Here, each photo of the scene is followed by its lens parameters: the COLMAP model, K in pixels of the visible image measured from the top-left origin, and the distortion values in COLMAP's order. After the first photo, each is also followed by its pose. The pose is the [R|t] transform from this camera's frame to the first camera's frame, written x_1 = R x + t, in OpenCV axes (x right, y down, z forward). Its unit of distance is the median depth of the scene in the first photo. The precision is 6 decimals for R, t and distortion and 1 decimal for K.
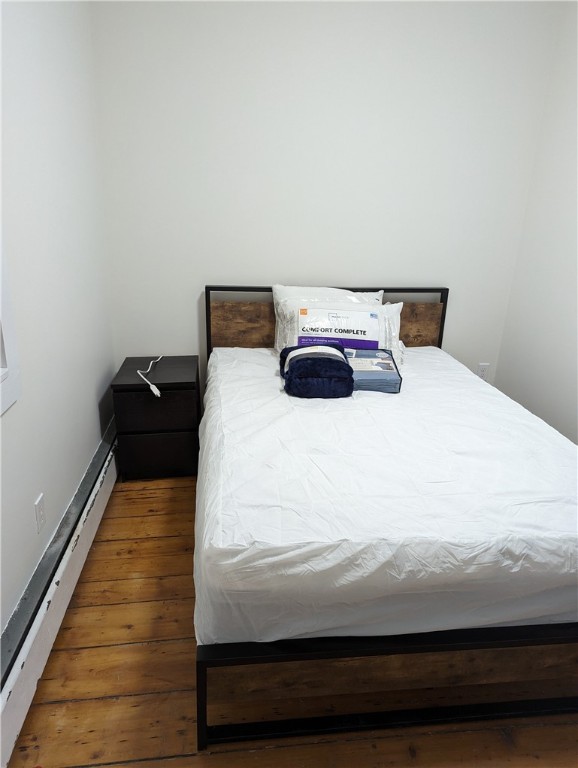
lens RADIAL K [[541.3, 0, 285.7], [0, 541.3, 383.8], [0, 0, 1]] dist [0.050669, -0.000544]
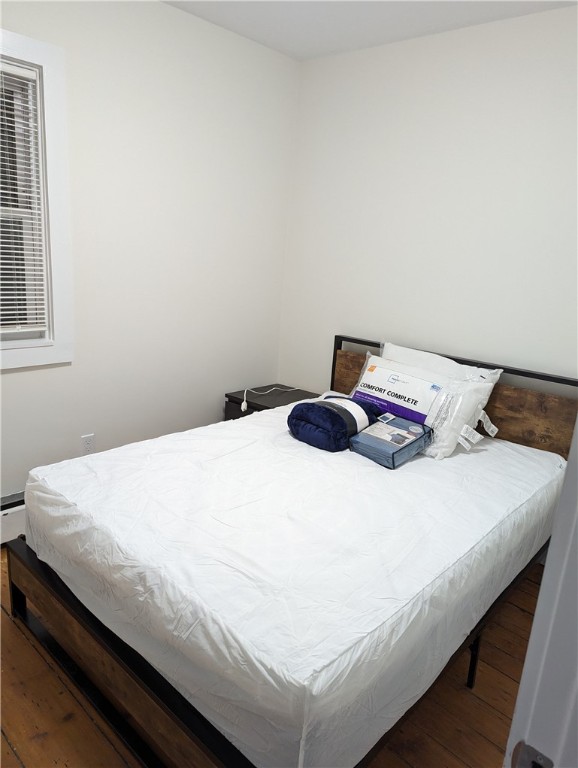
lens RADIAL K [[541.3, 0, 285.7], [0, 541.3, 383.8], [0, 0, 1]] dist [0.050669, -0.000544]
pose [[0.633318, 0.197845, -0.748175, 0.738327], [-0.292602, 0.956220, 0.005176, -0.071150], [0.716444, 0.215639, 0.663482, 0.256852]]
